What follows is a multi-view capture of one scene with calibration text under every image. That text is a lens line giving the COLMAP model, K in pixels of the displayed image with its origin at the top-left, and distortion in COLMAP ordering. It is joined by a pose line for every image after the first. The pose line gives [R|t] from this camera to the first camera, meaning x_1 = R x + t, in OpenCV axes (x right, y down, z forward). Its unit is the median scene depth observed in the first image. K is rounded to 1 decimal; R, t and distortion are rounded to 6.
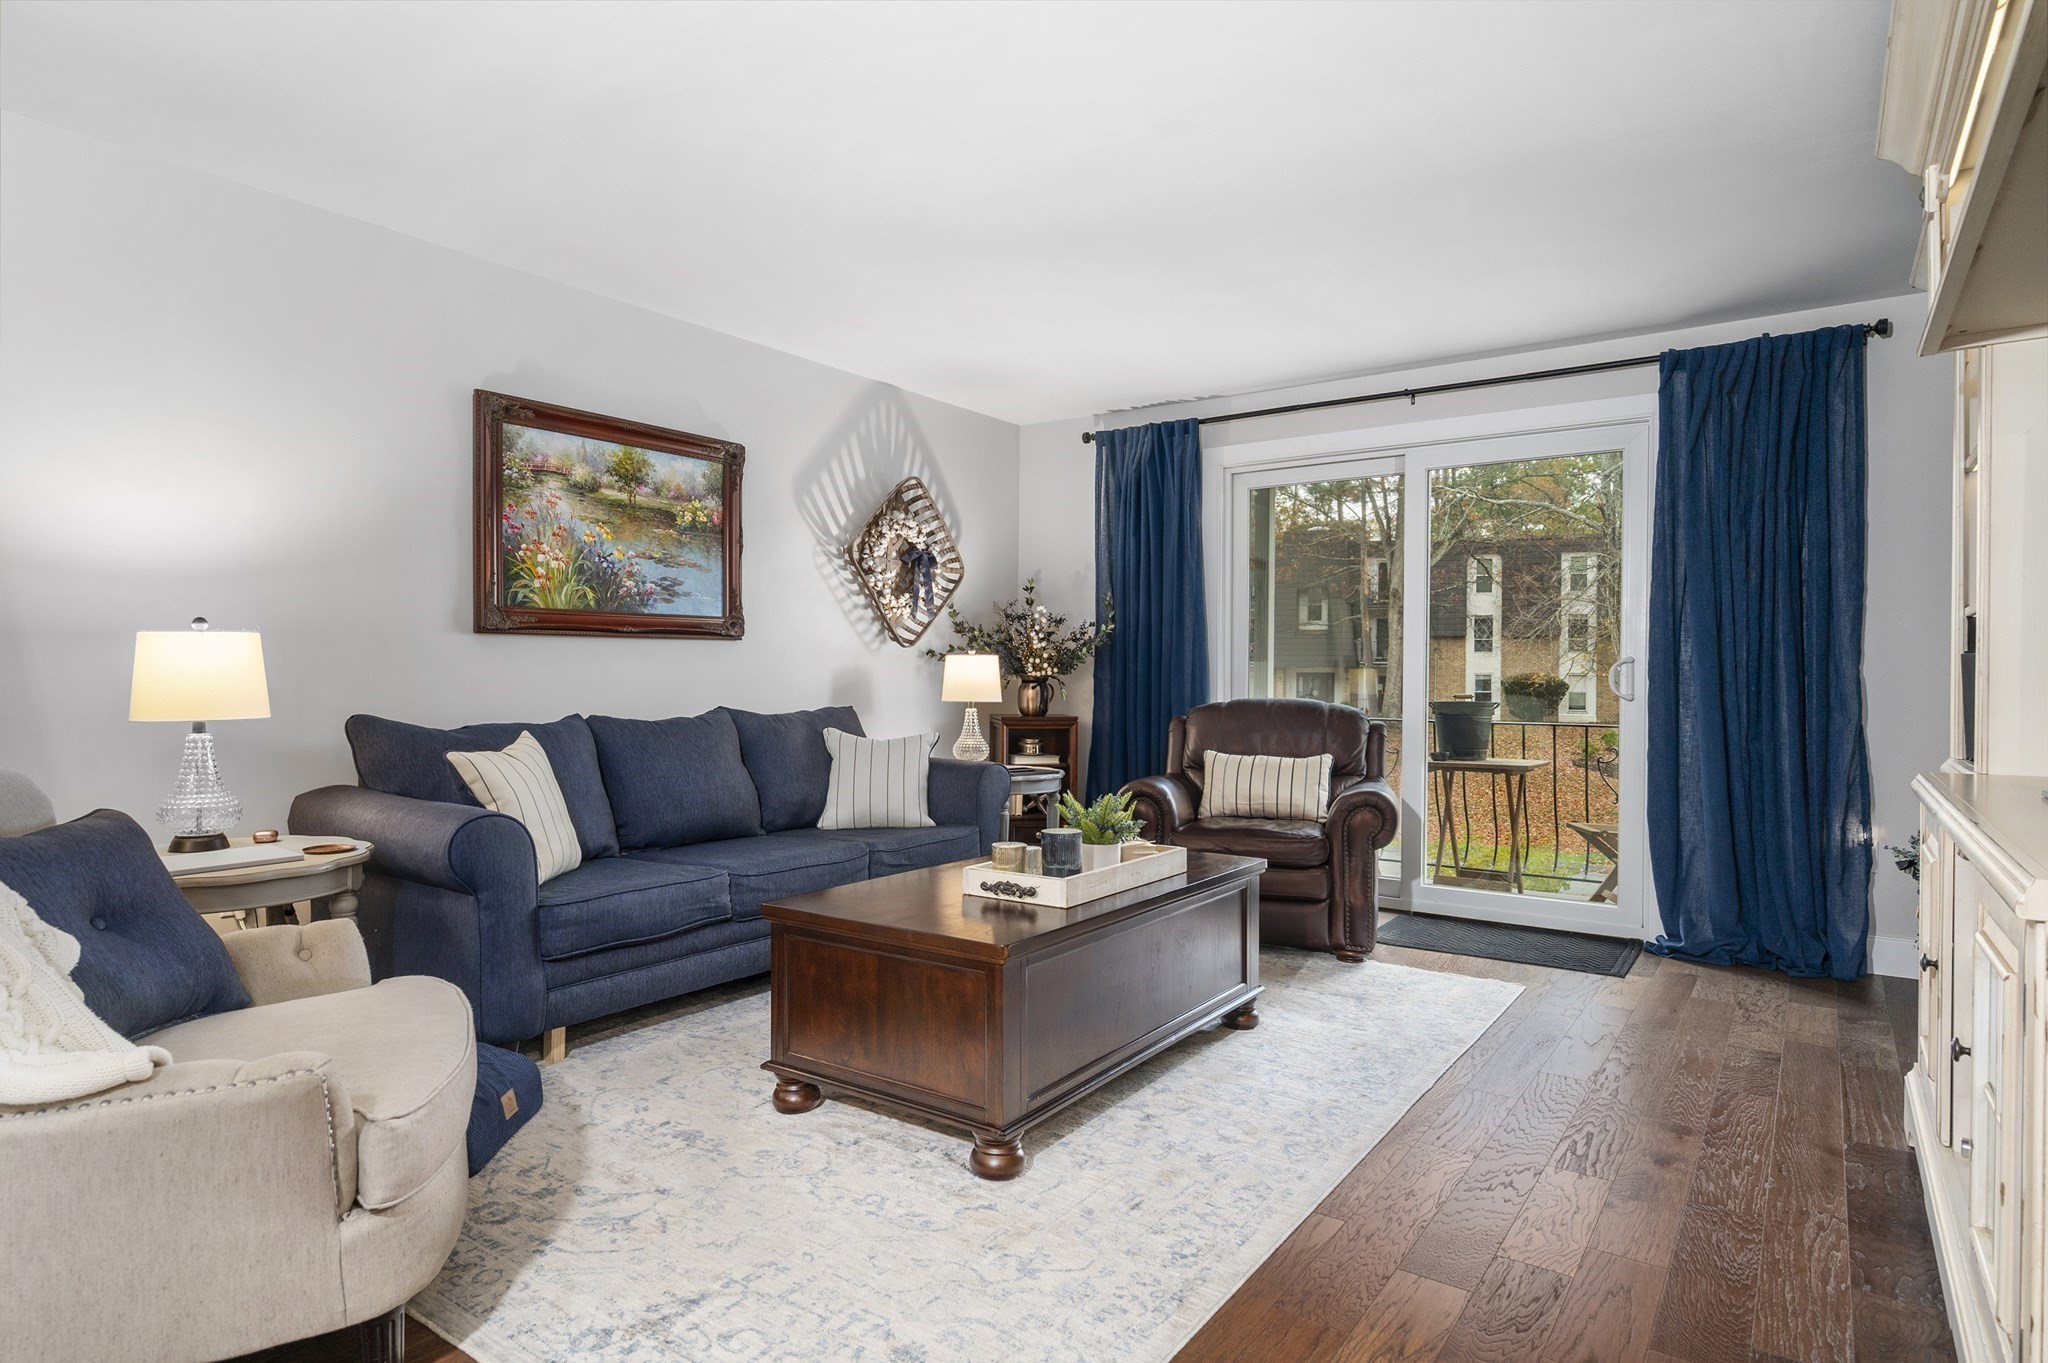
lens RADIAL K [[1131.6, 0, 1011.9], [0, 1131.6, 677.7], [0, 0, 1]] dist [-0.003321, -0.000704]
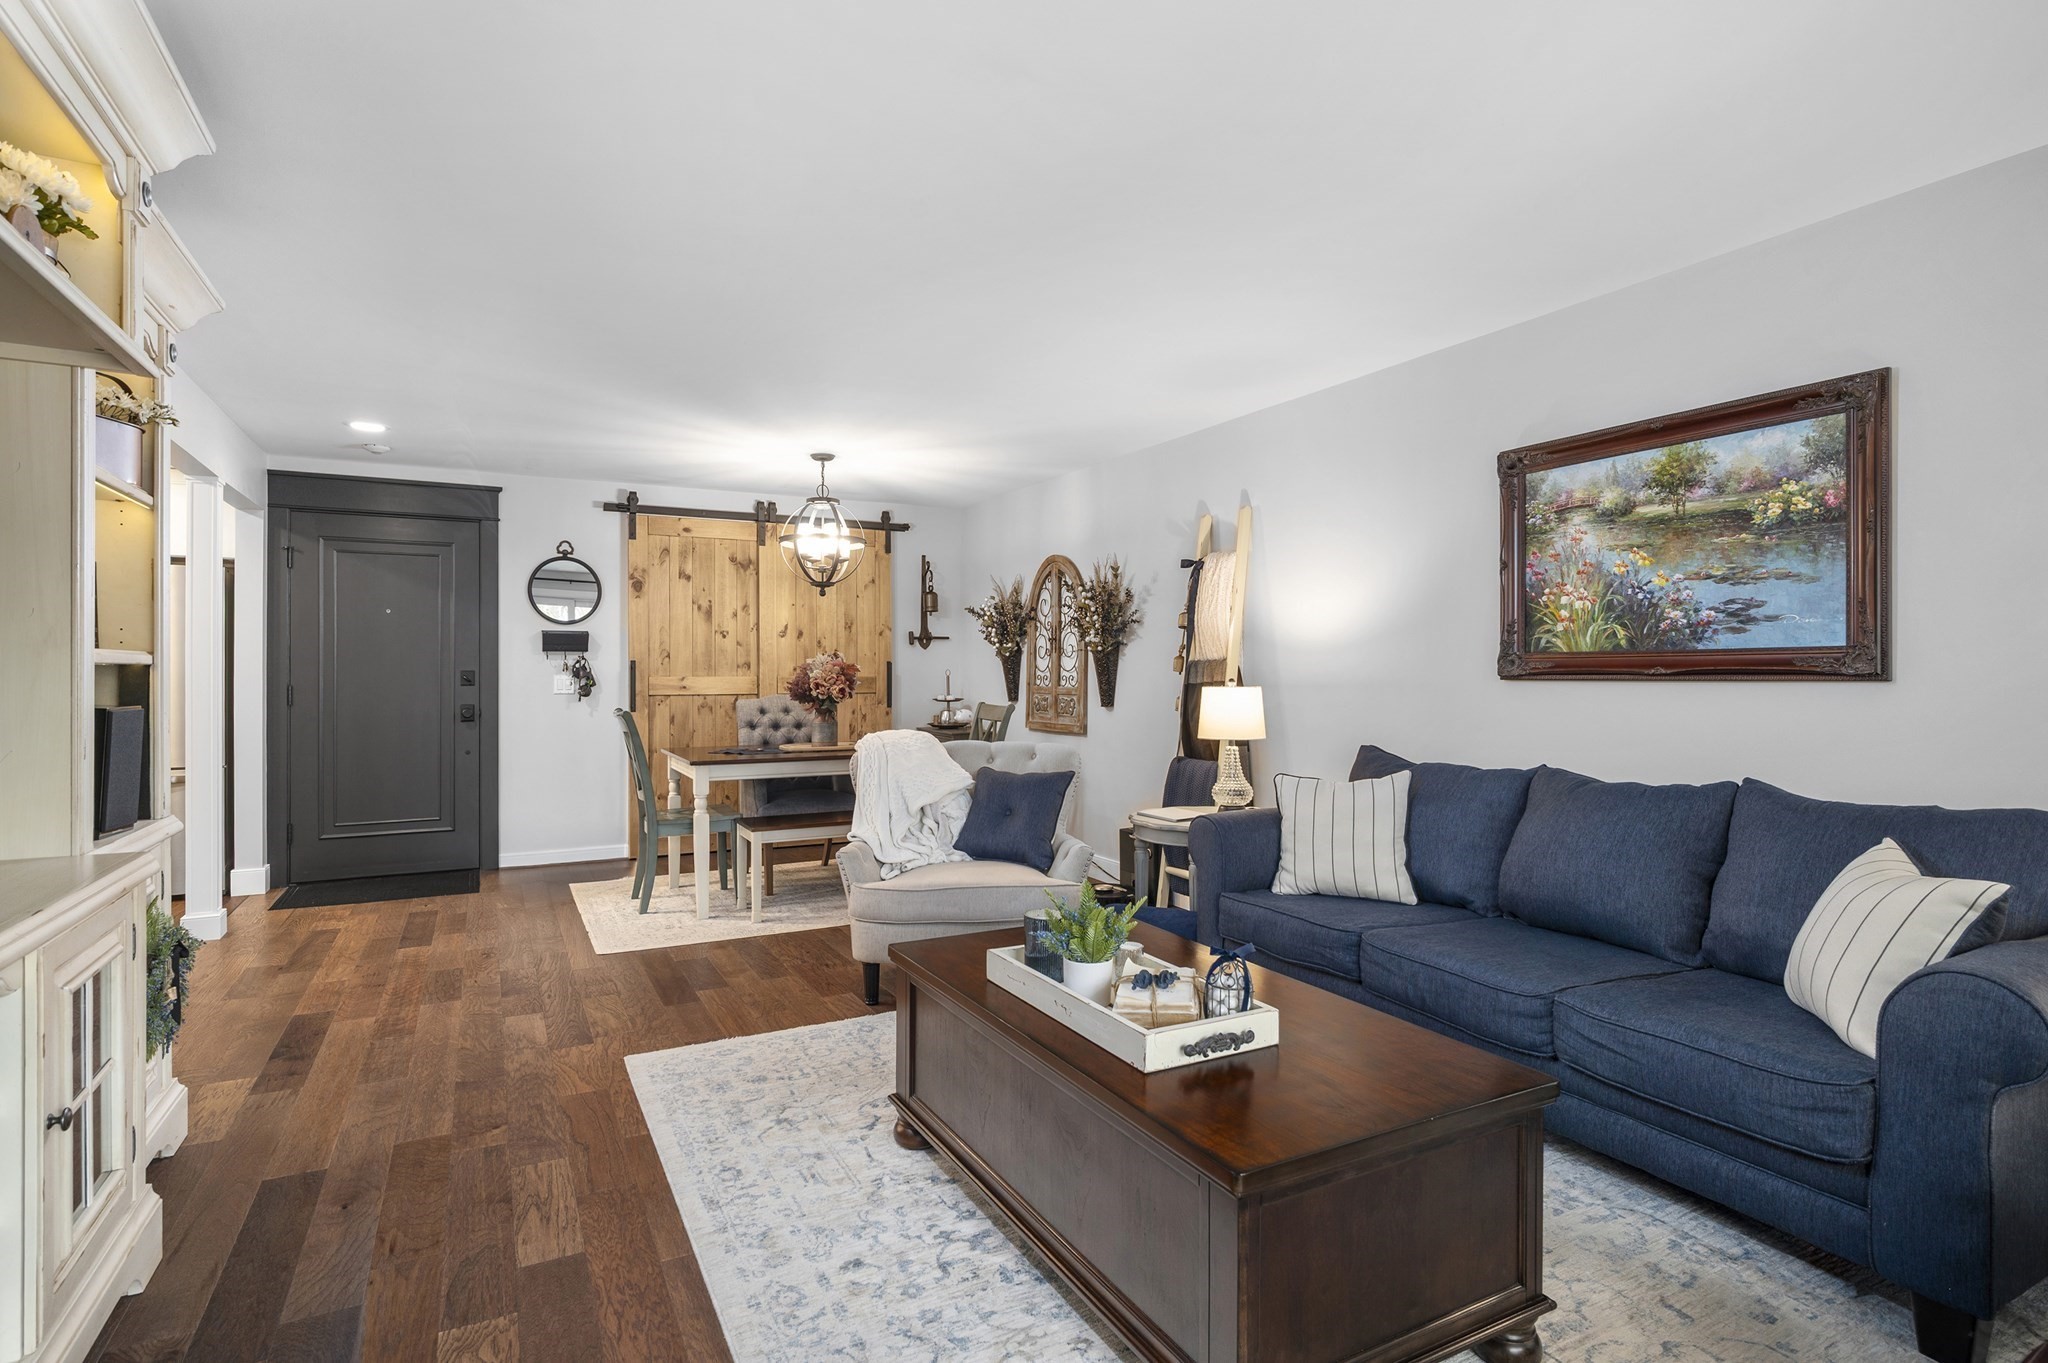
lens RADIAL K [[1008.5, 0, 1013.6], [0, 1008.5, 673.8], [0, 0, 1]] dist [-0.000701, 0.000148]
pose [[-0.449084, -0.002280, -0.893487, 0.533304], [-0.004967, 0.999988, -0.000055, -0.039045], [0.893476, 0.004413, -0.449090, 0.922918]]
